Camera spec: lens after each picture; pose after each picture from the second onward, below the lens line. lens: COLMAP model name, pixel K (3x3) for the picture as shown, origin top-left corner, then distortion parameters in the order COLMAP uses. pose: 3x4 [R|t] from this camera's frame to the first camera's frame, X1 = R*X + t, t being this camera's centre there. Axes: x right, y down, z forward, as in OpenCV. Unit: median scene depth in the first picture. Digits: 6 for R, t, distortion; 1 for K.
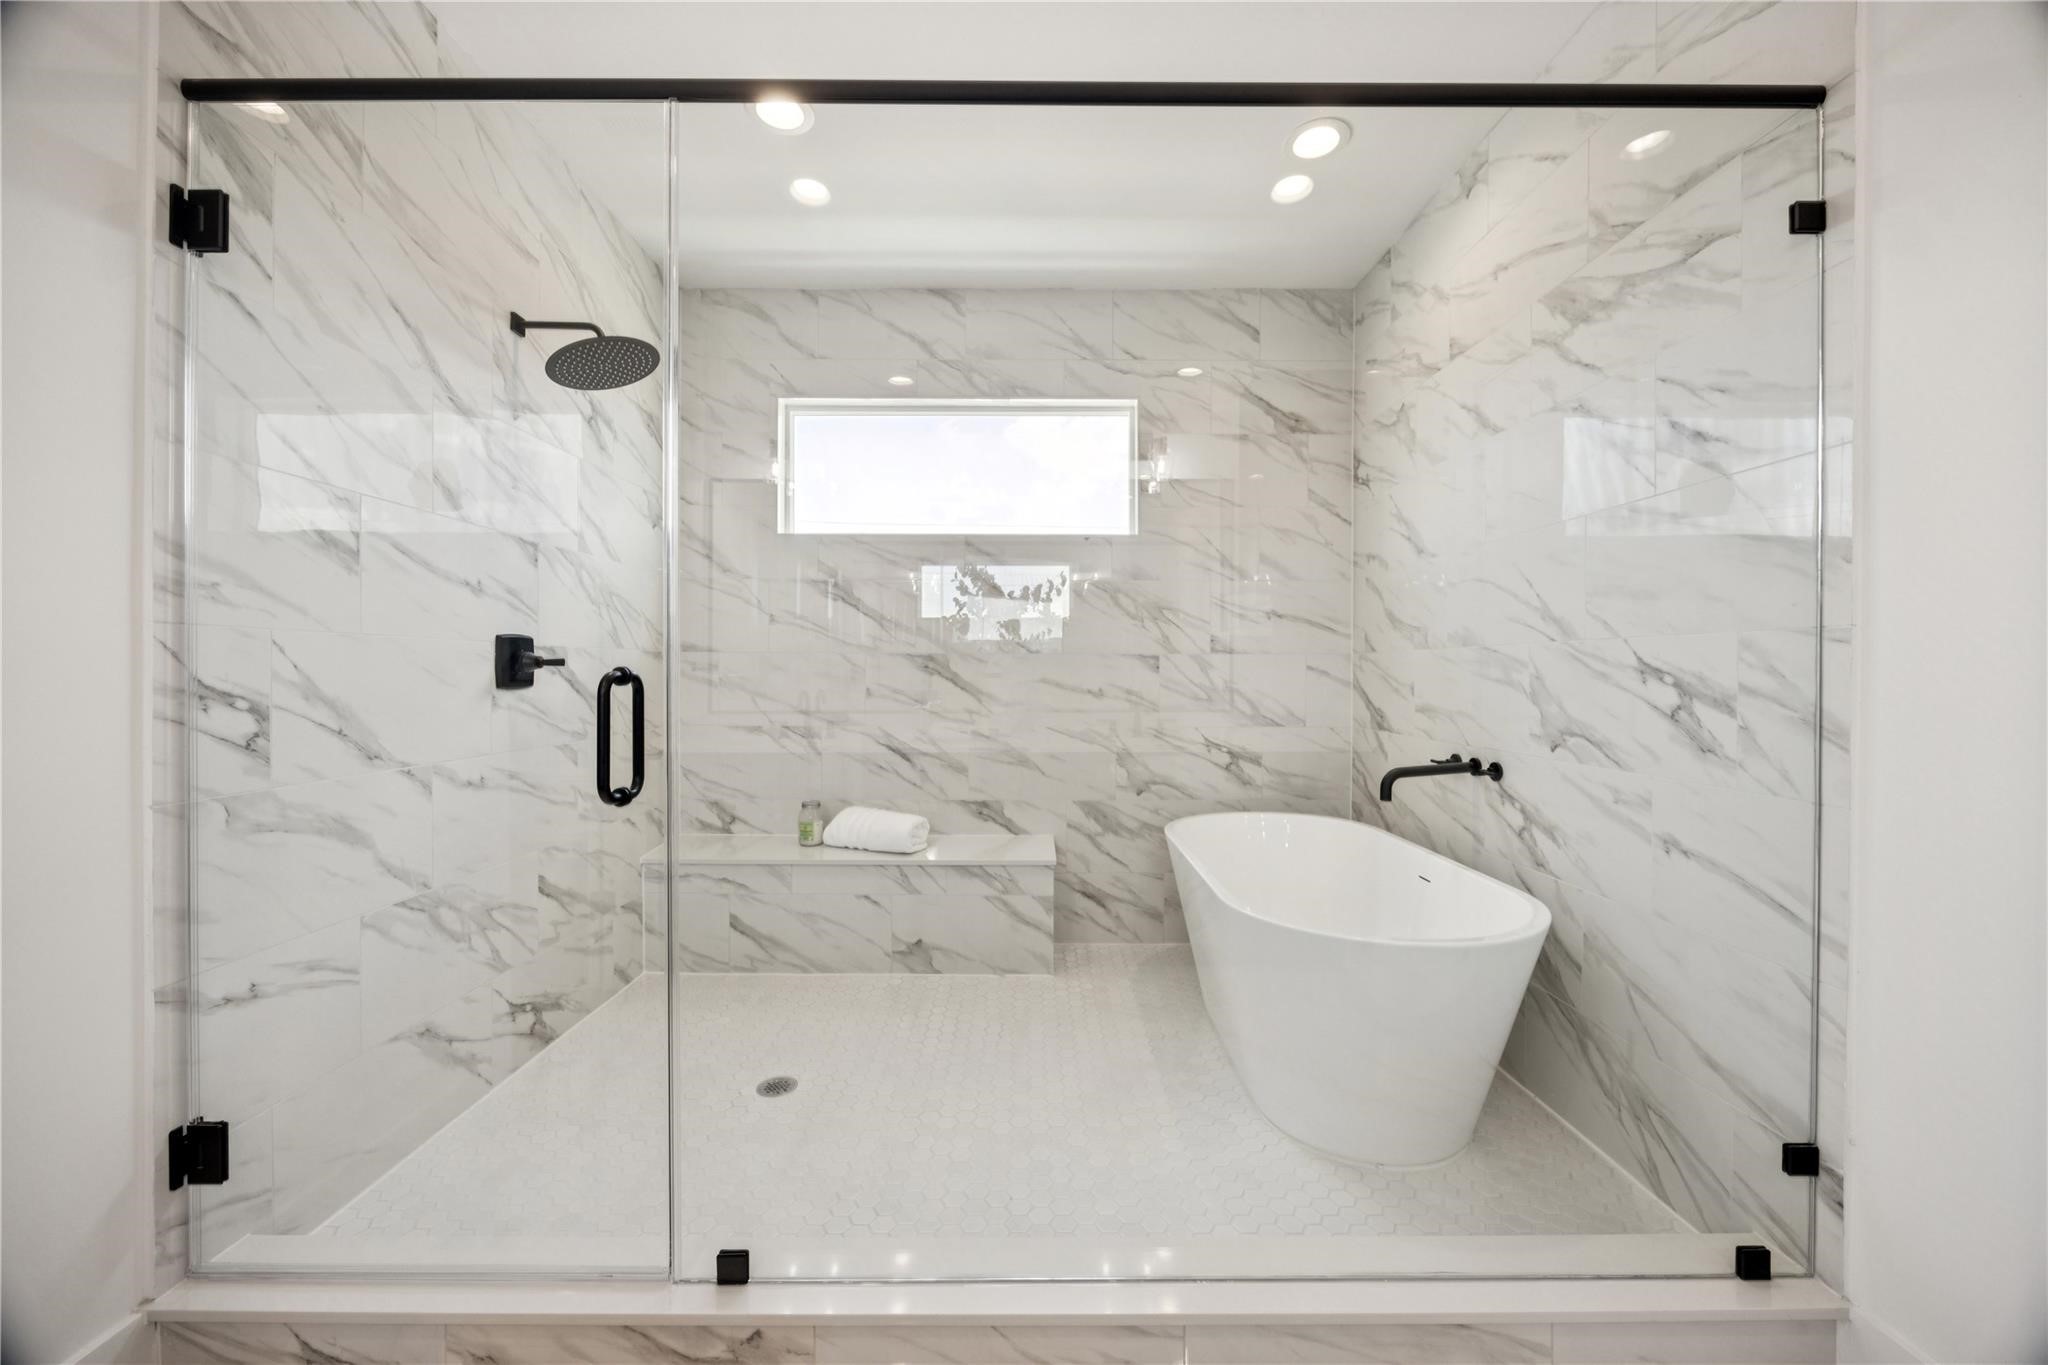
lens RADIAL K [[771.0, 0, 1024.1], [0, 771.0, 678.4], [0, 0, 1]] dist [-0.001453, 0.000526]
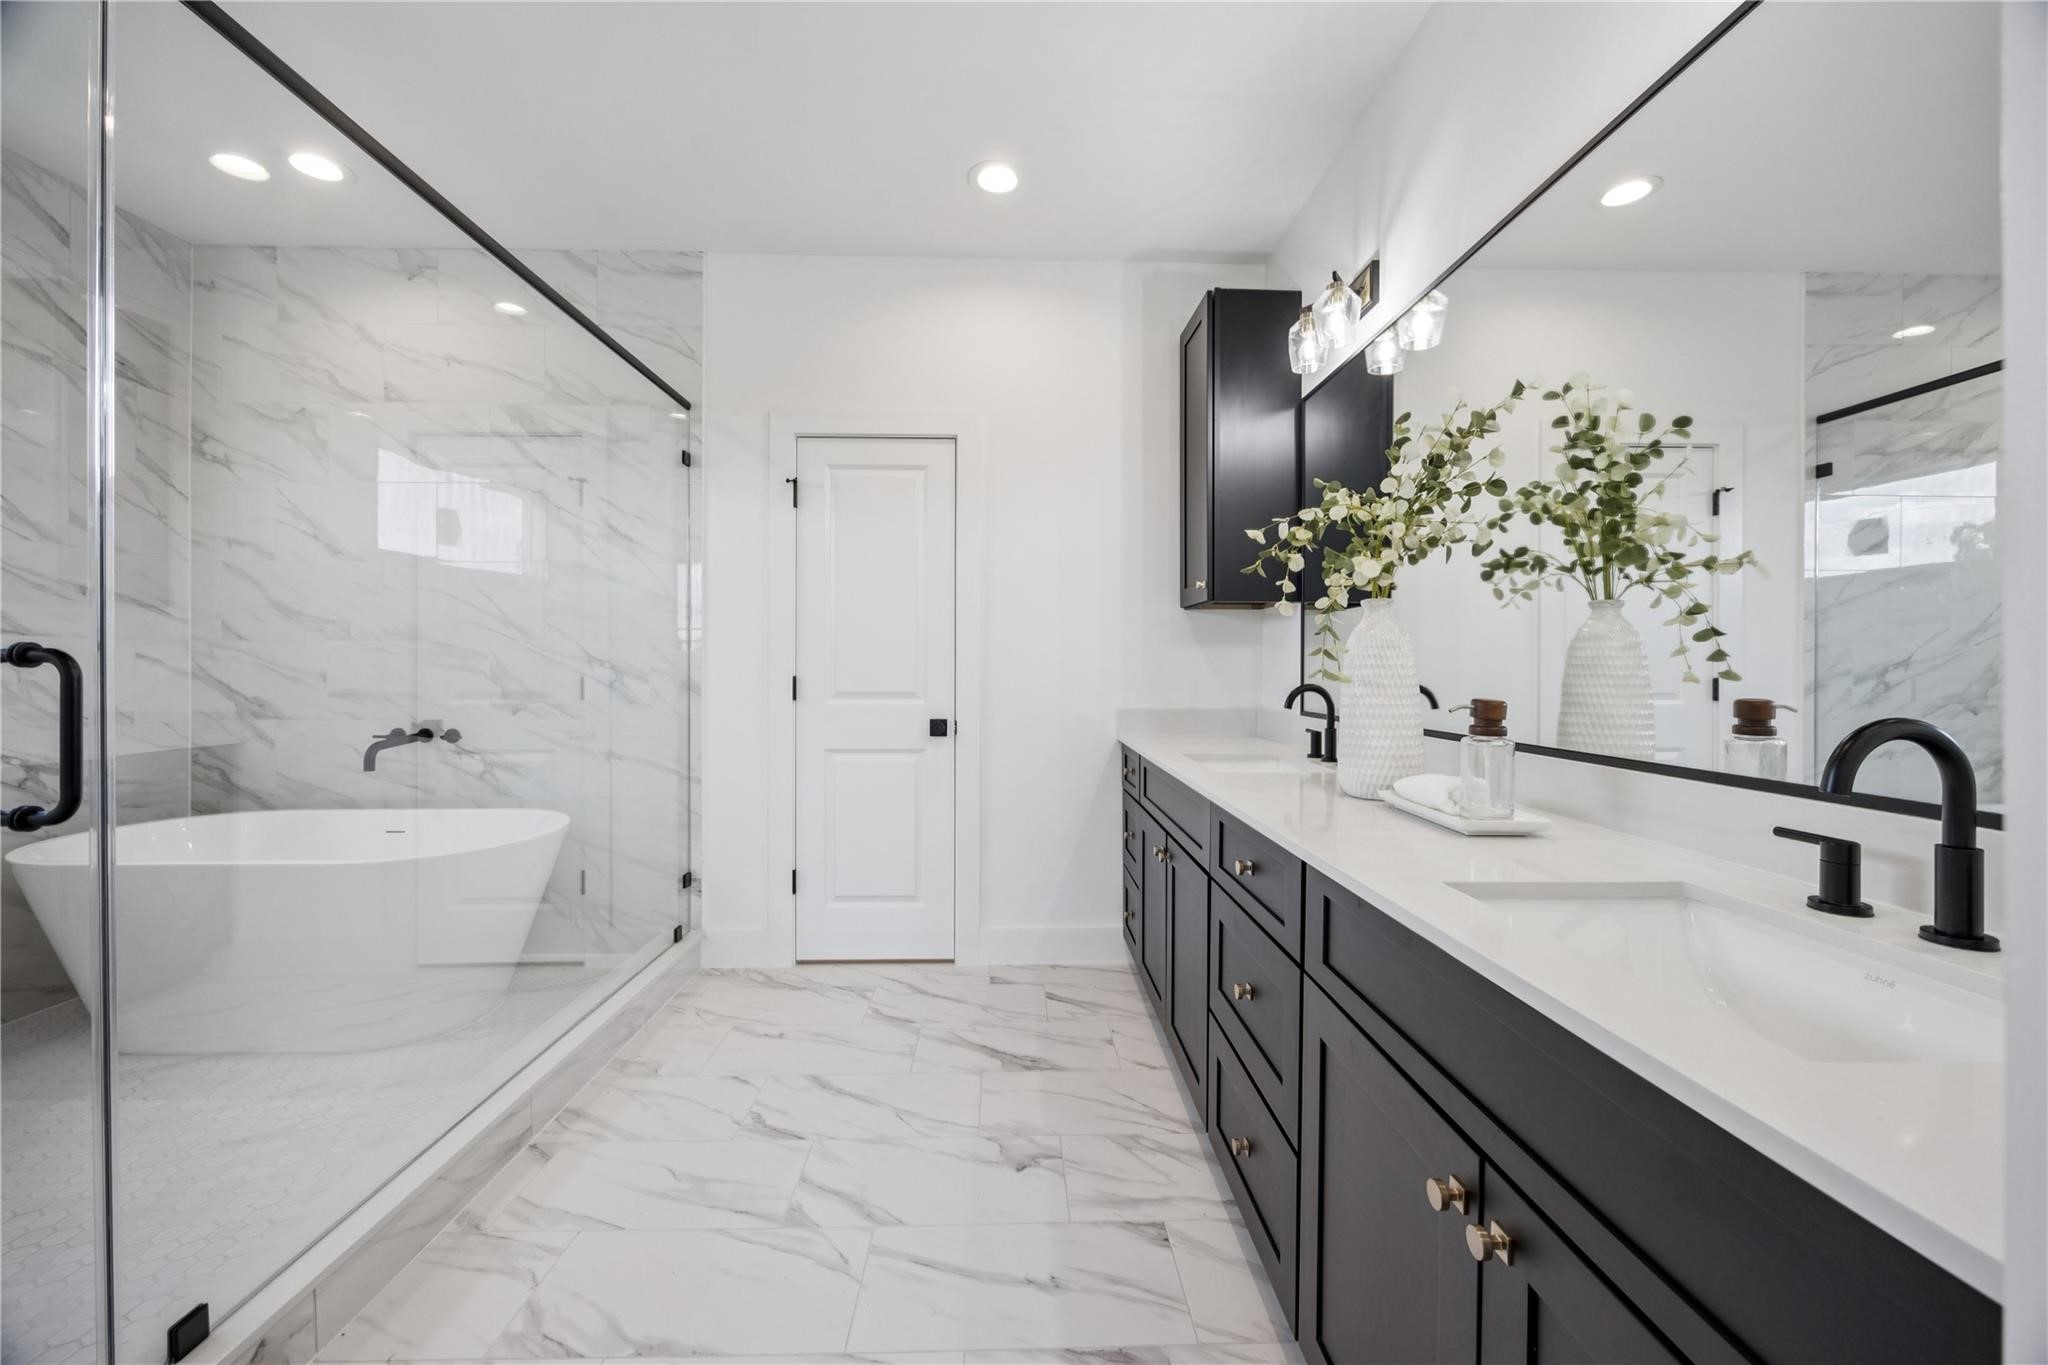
lens RADIAL K [[771.0, 0, 1032.5], [0, 771.0, 675.1], [0, 0, 1]] dist [-0.001453, 0.000526]
pose [[-0.028533, -0.010386, 0.999539, -0.849175], [0.007819, 0.999913, 0.010613, 0.011086], [-0.999562, 0.008118, -0.028449, 0.041451]]
